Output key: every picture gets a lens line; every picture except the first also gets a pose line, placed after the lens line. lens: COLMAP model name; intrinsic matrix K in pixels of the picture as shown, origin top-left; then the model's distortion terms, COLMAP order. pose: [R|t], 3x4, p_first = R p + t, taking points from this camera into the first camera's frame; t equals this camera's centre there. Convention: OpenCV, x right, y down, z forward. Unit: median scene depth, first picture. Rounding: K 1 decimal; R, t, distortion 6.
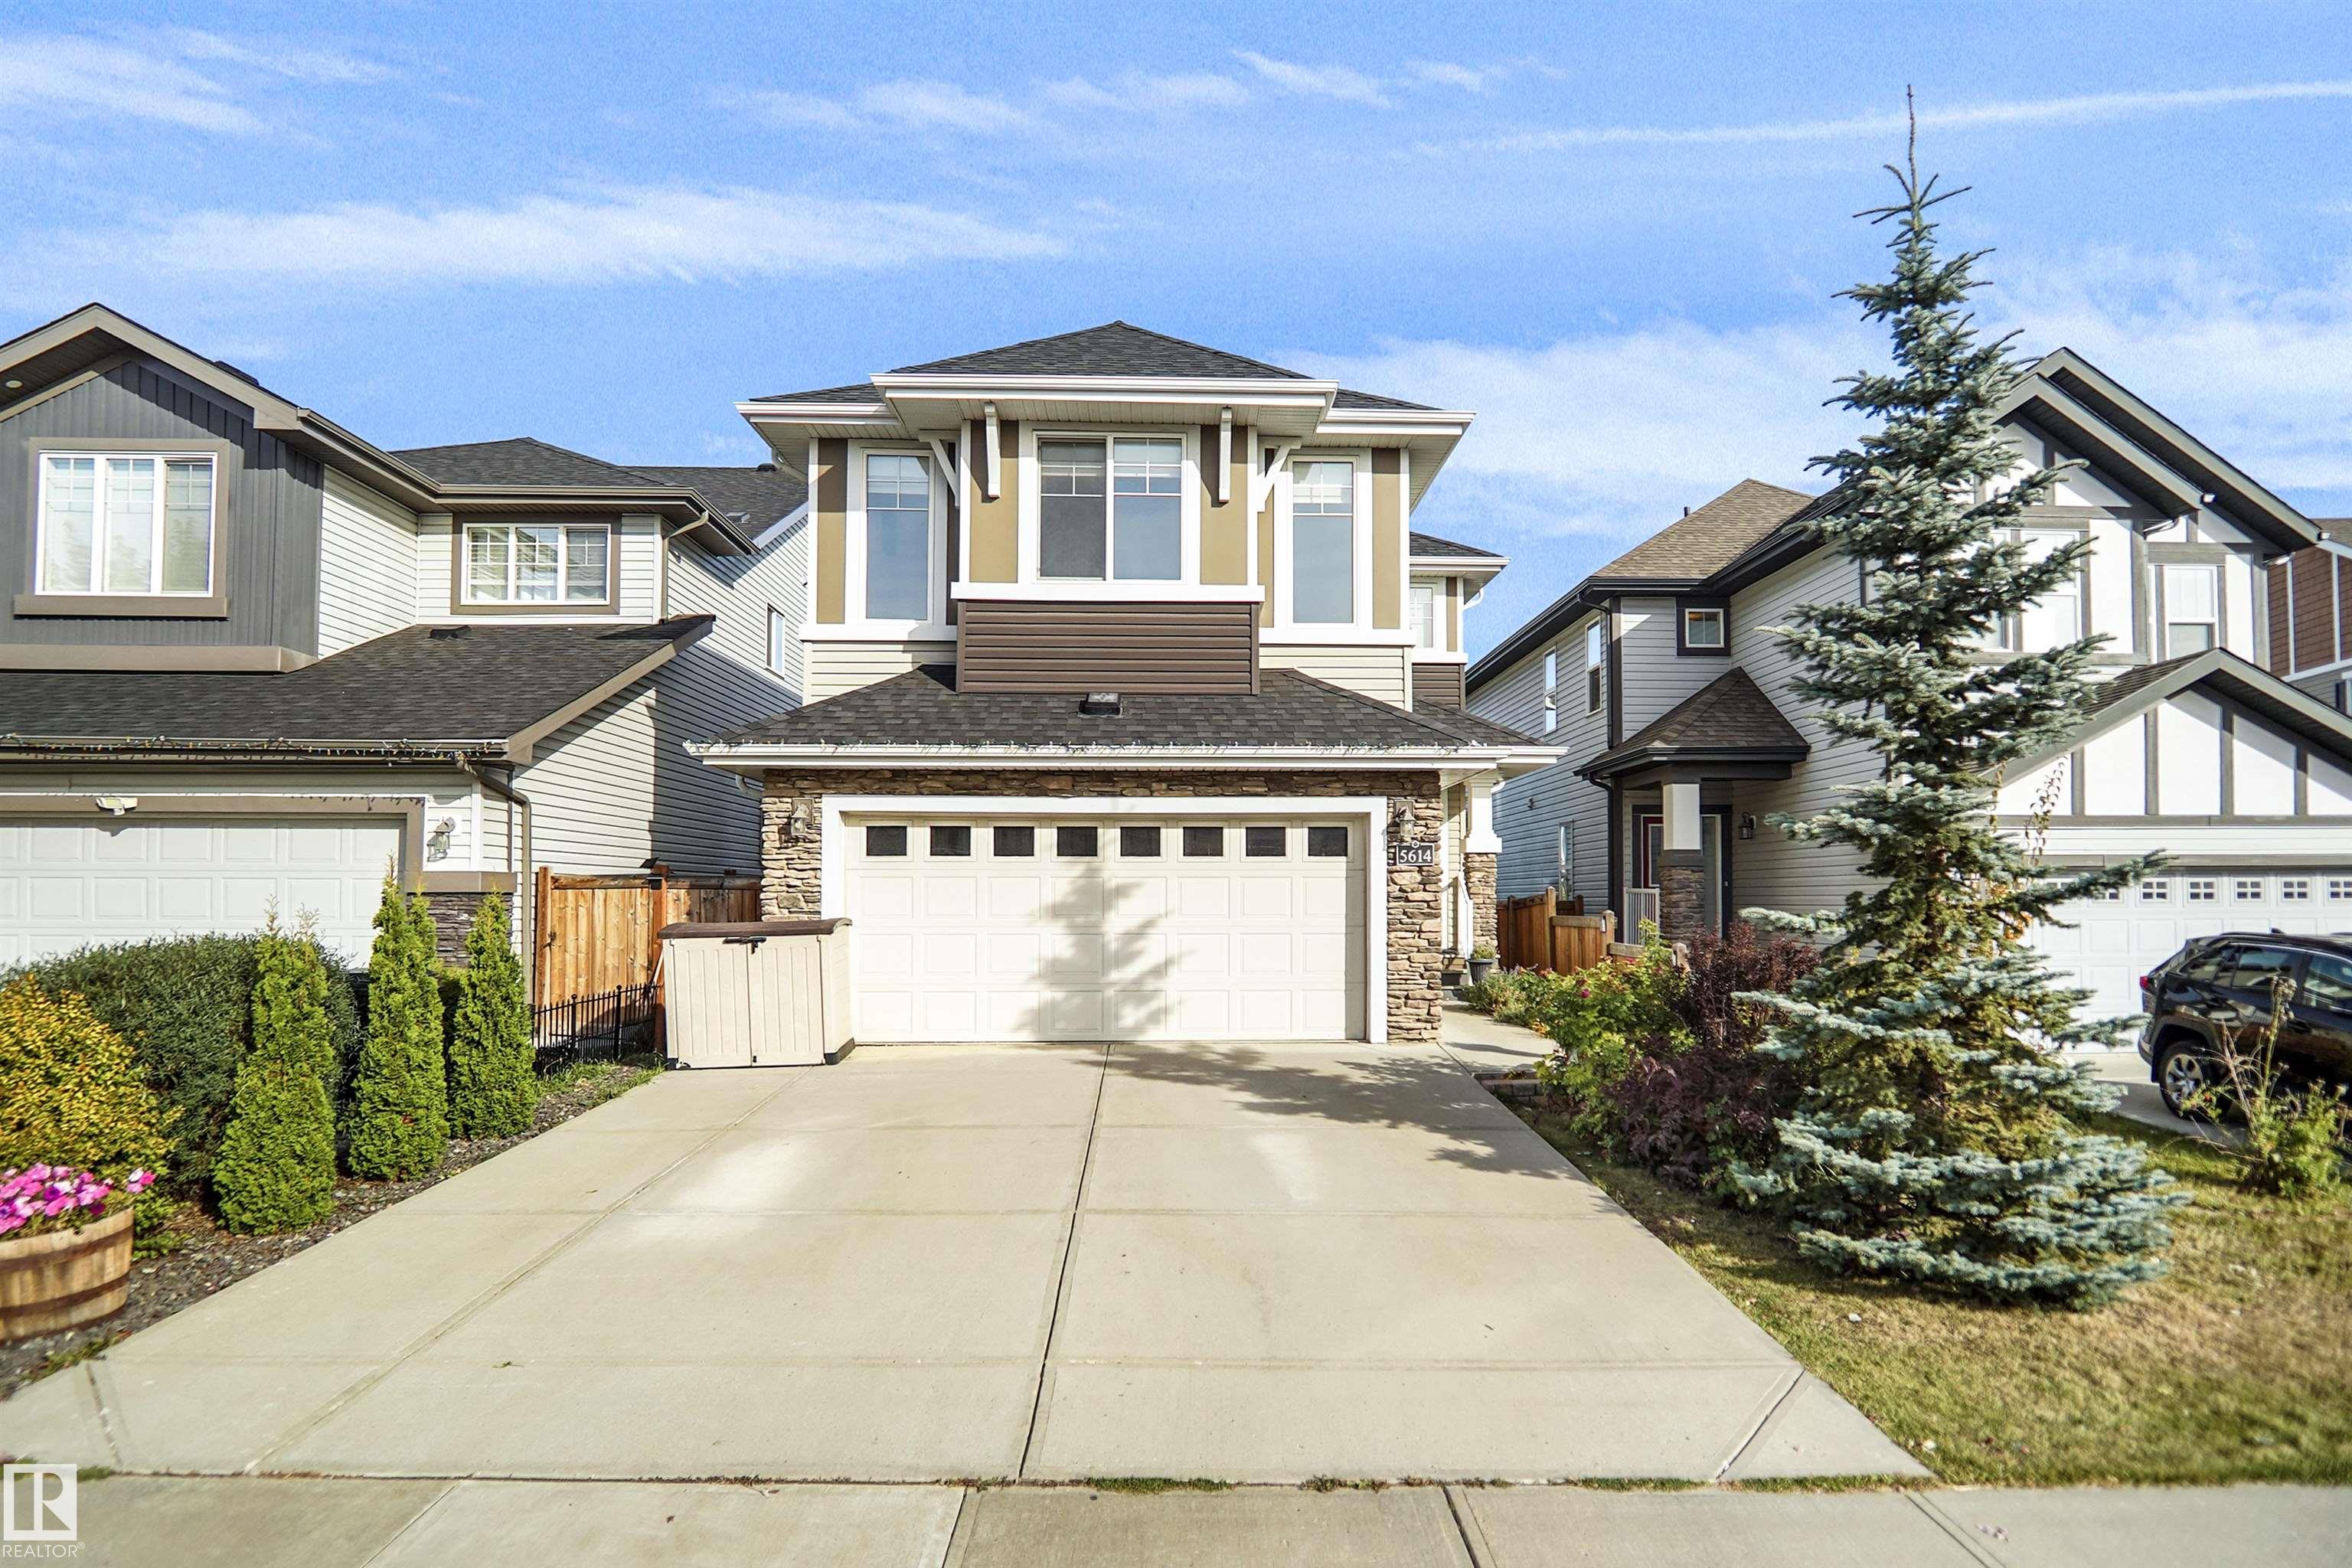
lens RADIAL K [[1336.7, 0, 1244.9], [0, 1336.7, 869.5], [0, 0, 1]] dist [-0.018138, 0.000714]
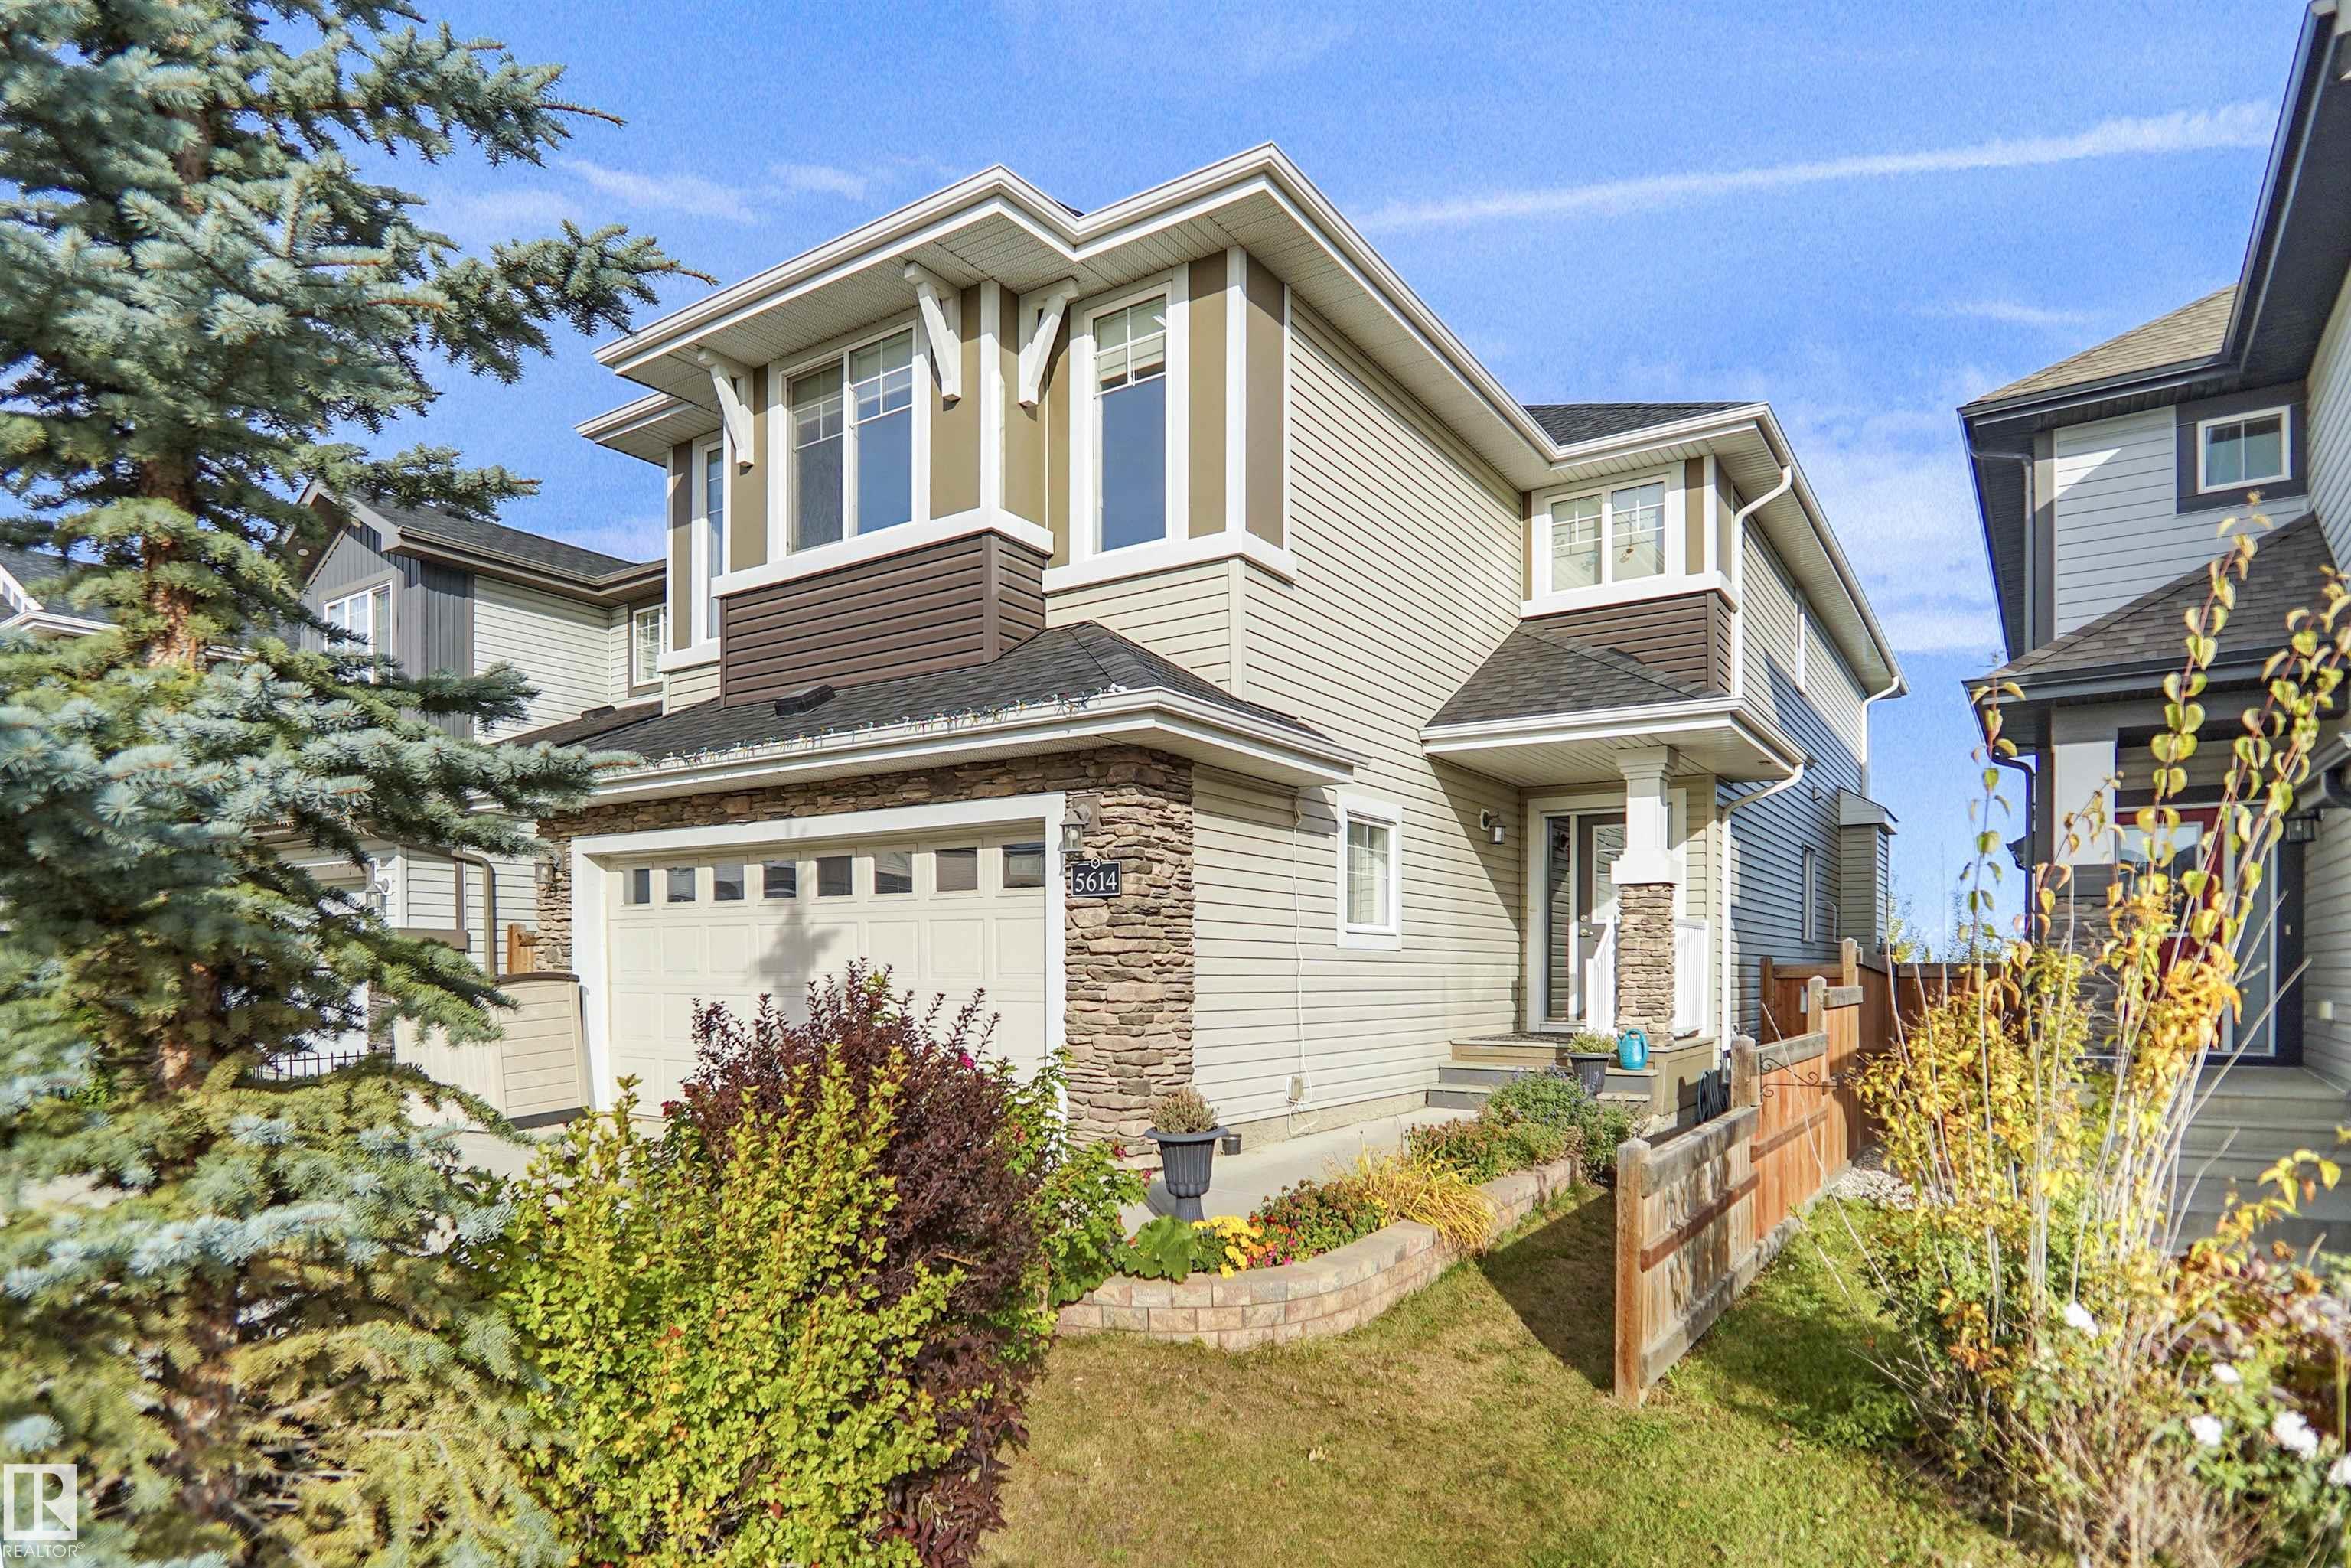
lens RADIAL K [[1319.3, 0, 1167.4], [0, 1319.3, 986.0], [0, 0, 1]] dist [-0.012147, 0.001736]
pose [[0.794940, 0.010528, -0.606596, 0.515322], [0.011730, 0.999396, 0.032717, 0.018716], [0.606574, -0.033124, 0.794337, 0.501514]]
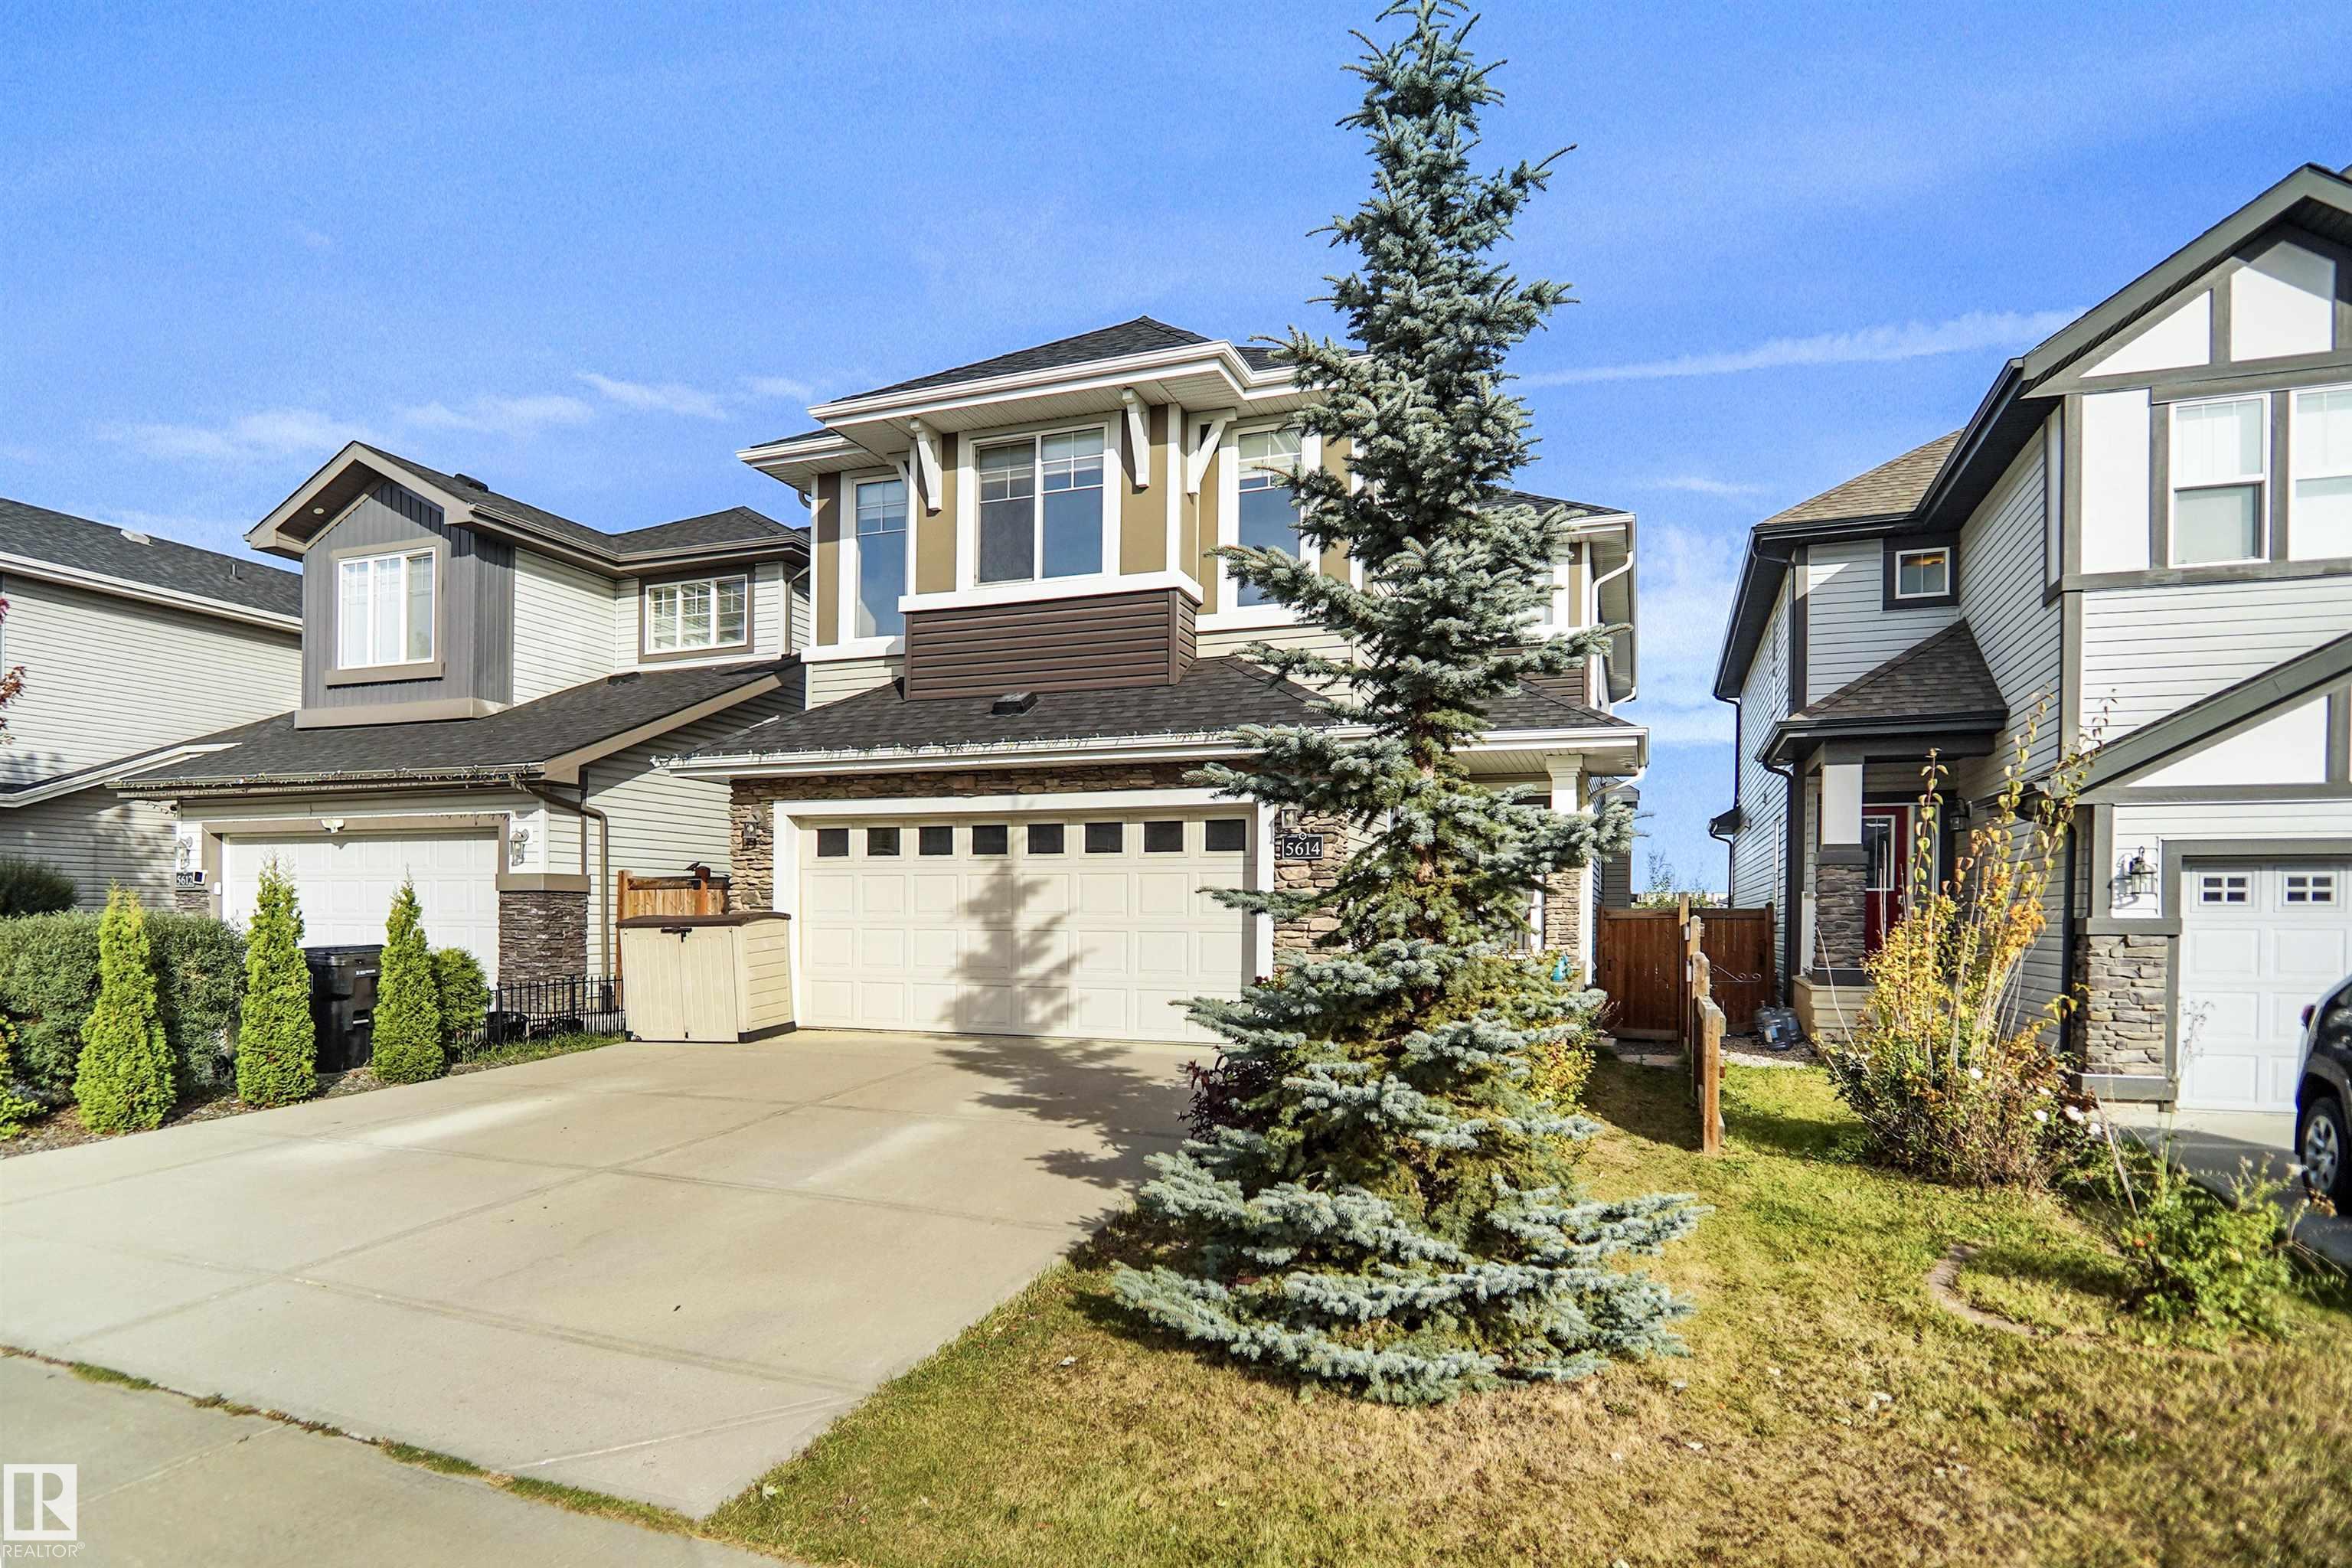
lens RADIAL K [[1317.0, 0, 1163.4], [0, 1317.0, 934.4], [0, 0, 1]] dist [-0.016002, 0.000418]
pose [[0.916037, 0.010215, -0.400964, 0.388916], [0.003282, 0.999451, 0.032959, 0.017977], [0.401081, -0.031508, 0.915500, 0.123665]]
